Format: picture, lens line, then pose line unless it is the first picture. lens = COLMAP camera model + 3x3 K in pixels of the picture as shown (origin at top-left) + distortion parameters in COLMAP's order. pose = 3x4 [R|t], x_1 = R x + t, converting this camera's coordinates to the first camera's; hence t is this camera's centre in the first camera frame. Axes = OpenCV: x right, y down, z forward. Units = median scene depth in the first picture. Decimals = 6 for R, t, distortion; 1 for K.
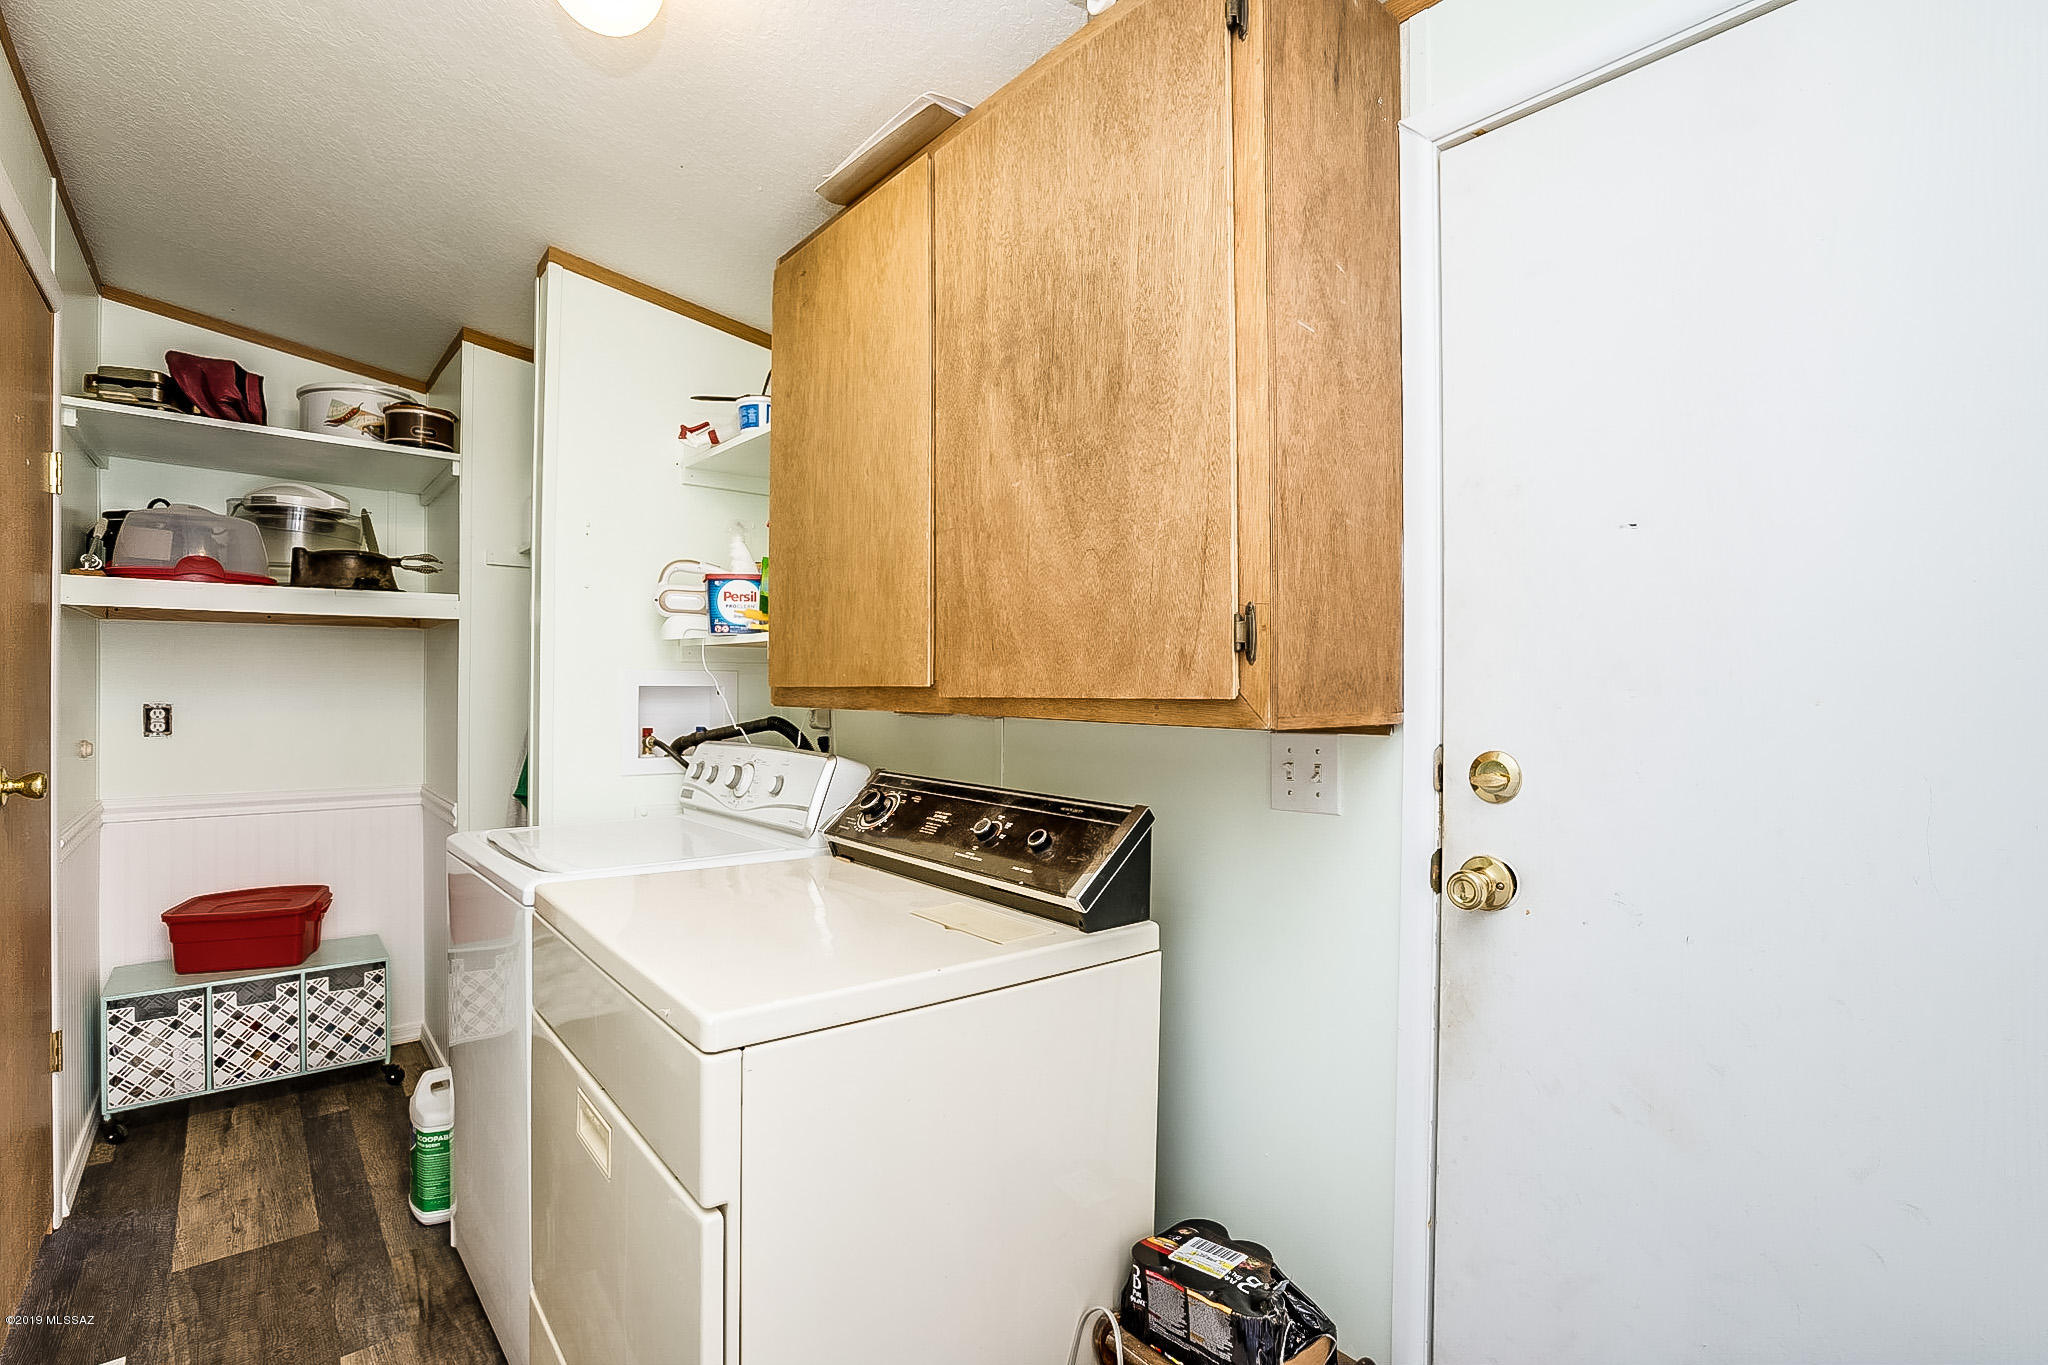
lens RADIAL K [[954.5, 0, 1029.9], [0, 954.5, 681.7], [0, 0, 1]] dist [-0.046223, 0.011718]
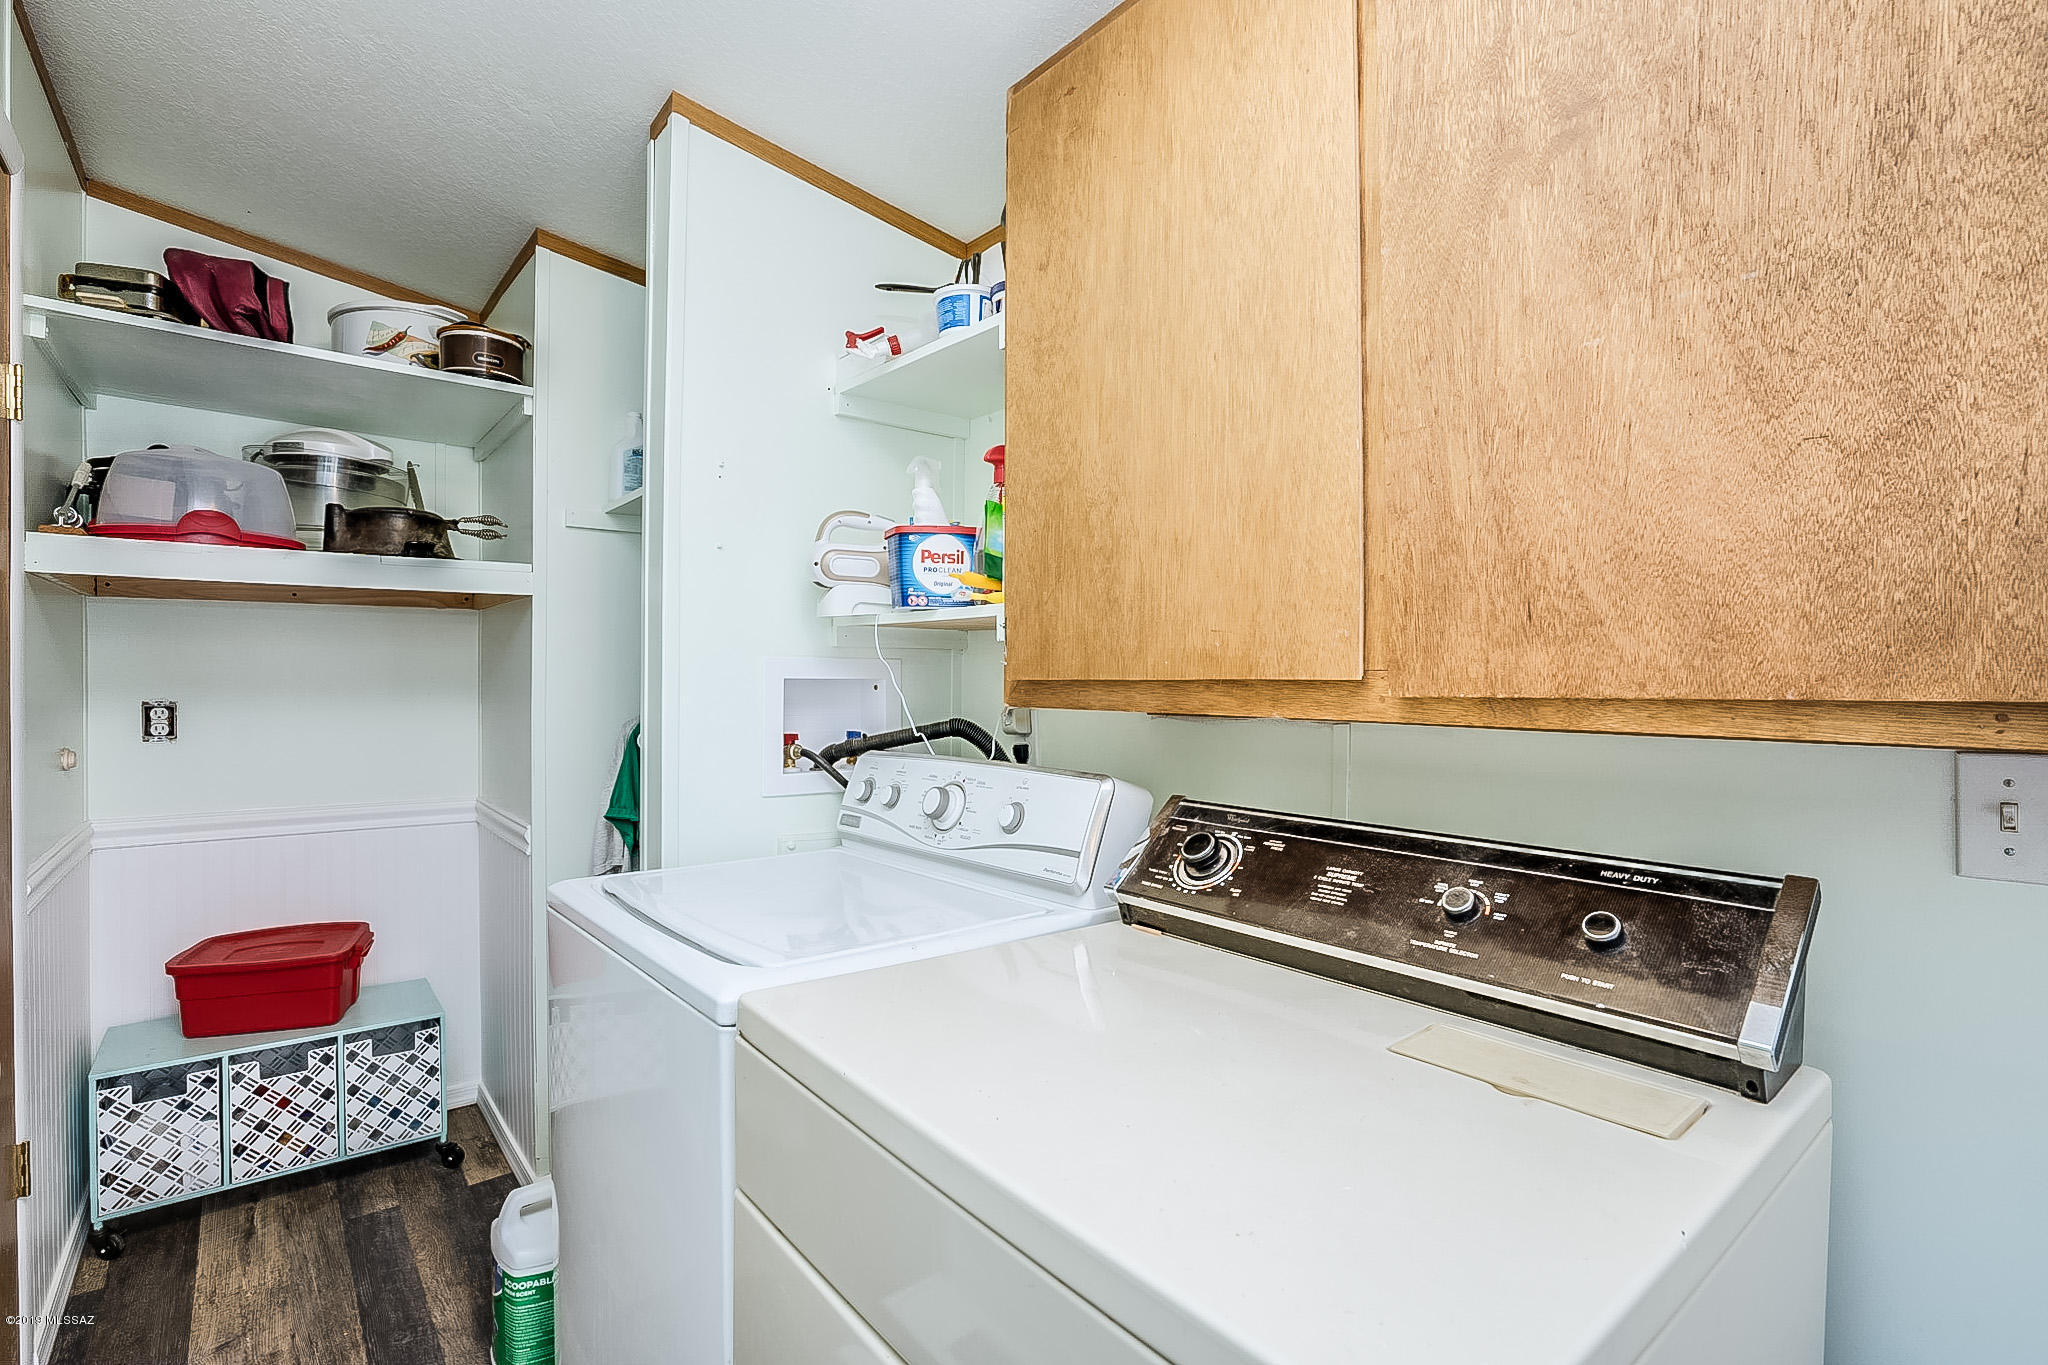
lens RADIAL K [[954.5, 0, 1026.4], [0, 954.5, 677.5], [0, 0, 1]] dist [-0.046223, 0.011718]
pose [[0.999949, -0.001704, -0.009974, -0.210324], [0.001765, 0.999980, 0.006149, -0.000694], [0.009963, -0.006167, 0.999931, 0.236853]]
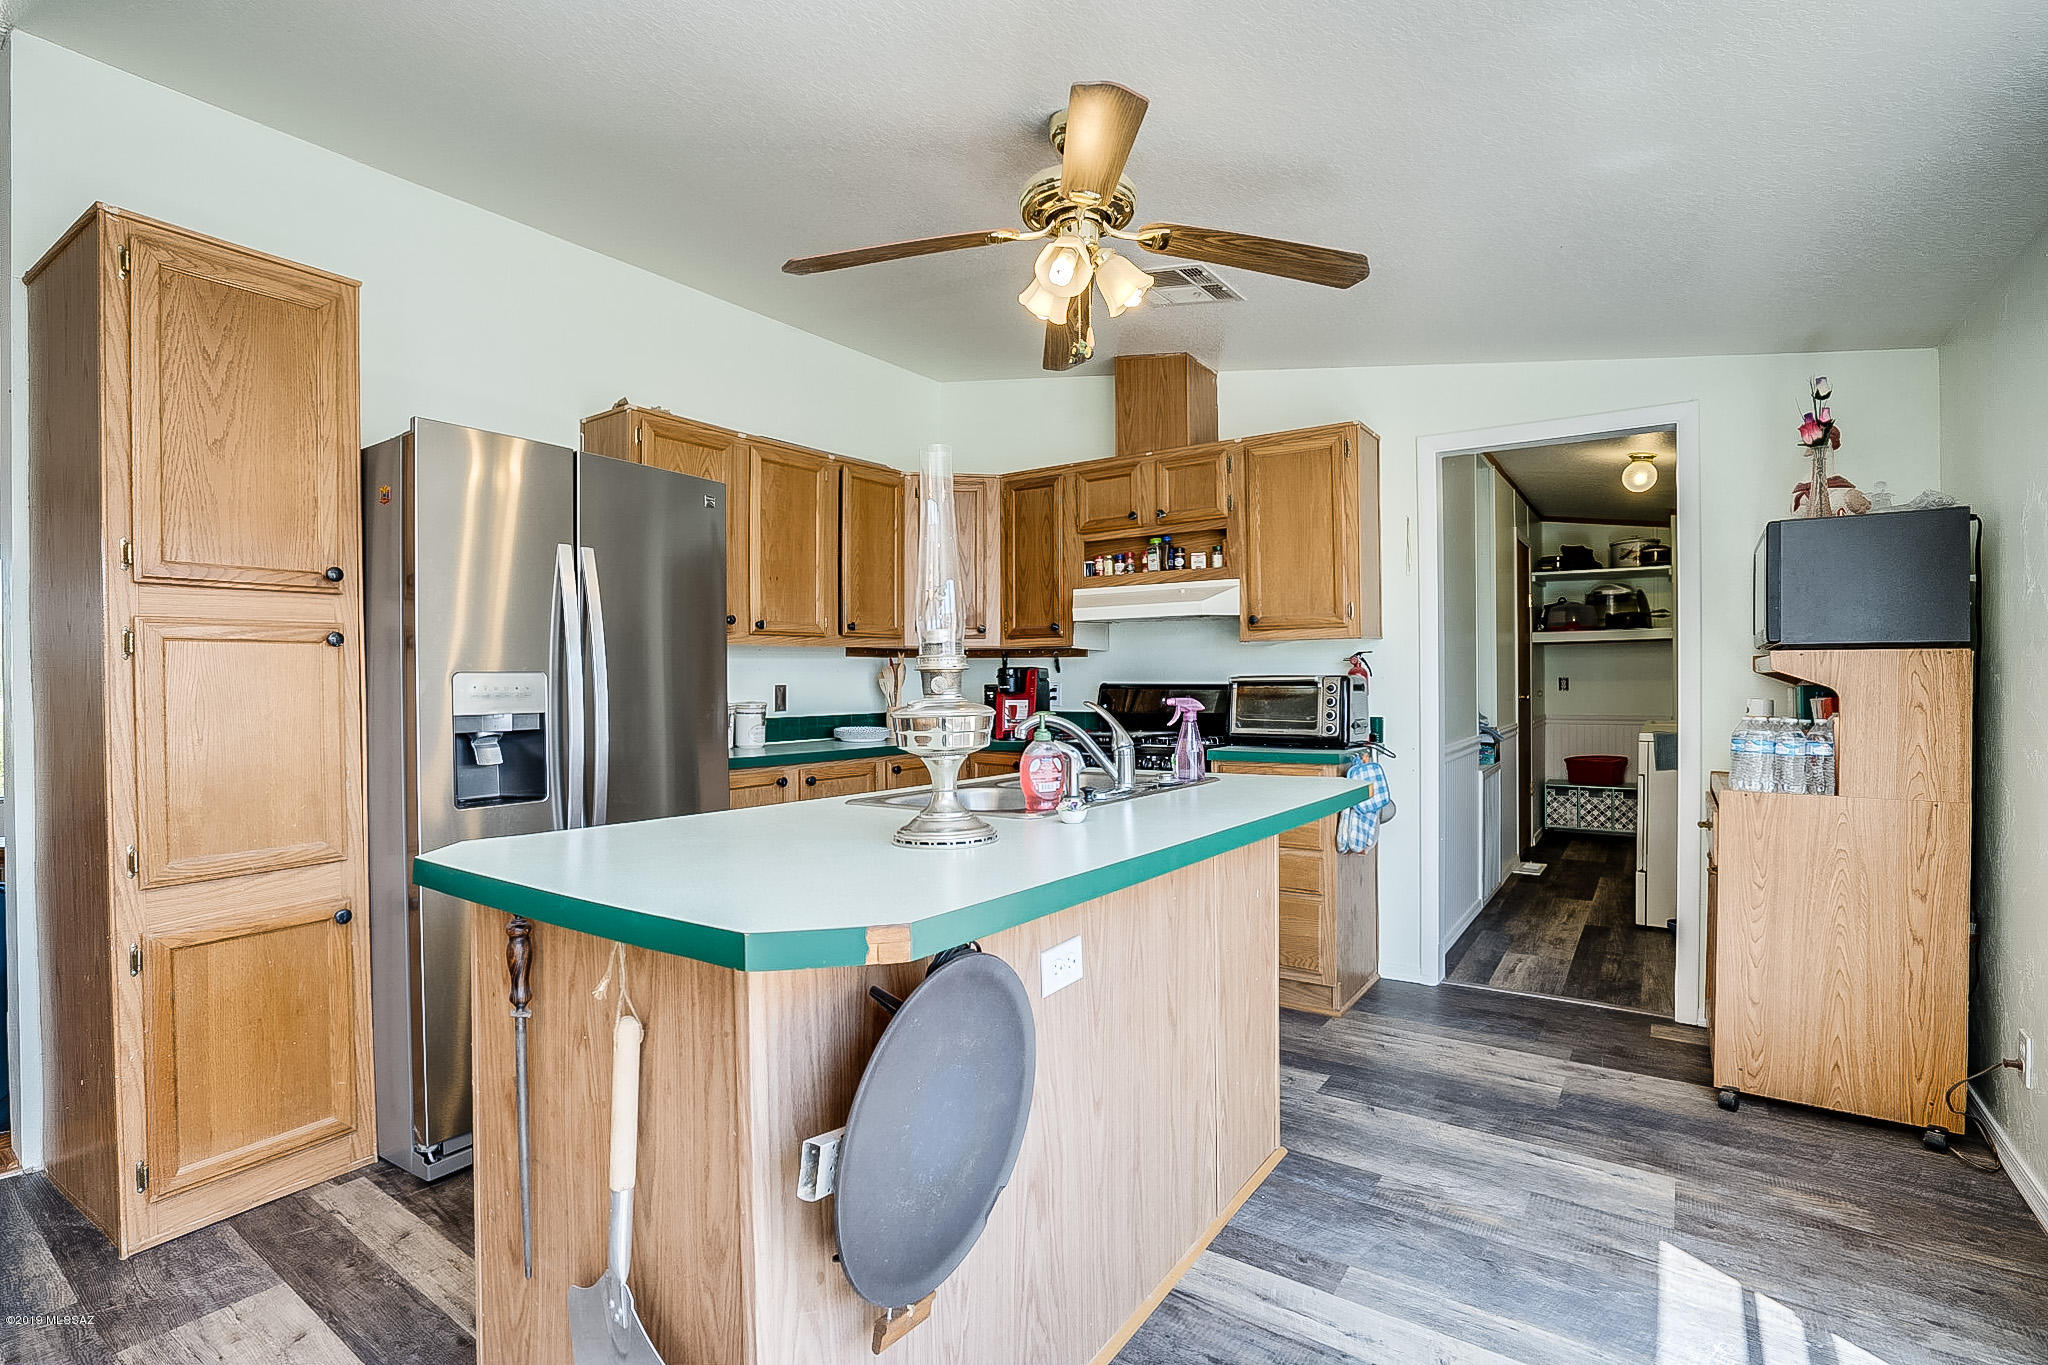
lens RADIAL K [[957.5, 0, 1037.7], [0, 957.5, 690.9], [0, 0, 1]] dist [-0.038831, 0.004012]
pose [[0.277158, 0.004781, -0.960812, 1.349025], [0.013152, 0.999875, 0.008769, 0.023171], [0.960734, -0.015067, 0.277061, -1.295404]]
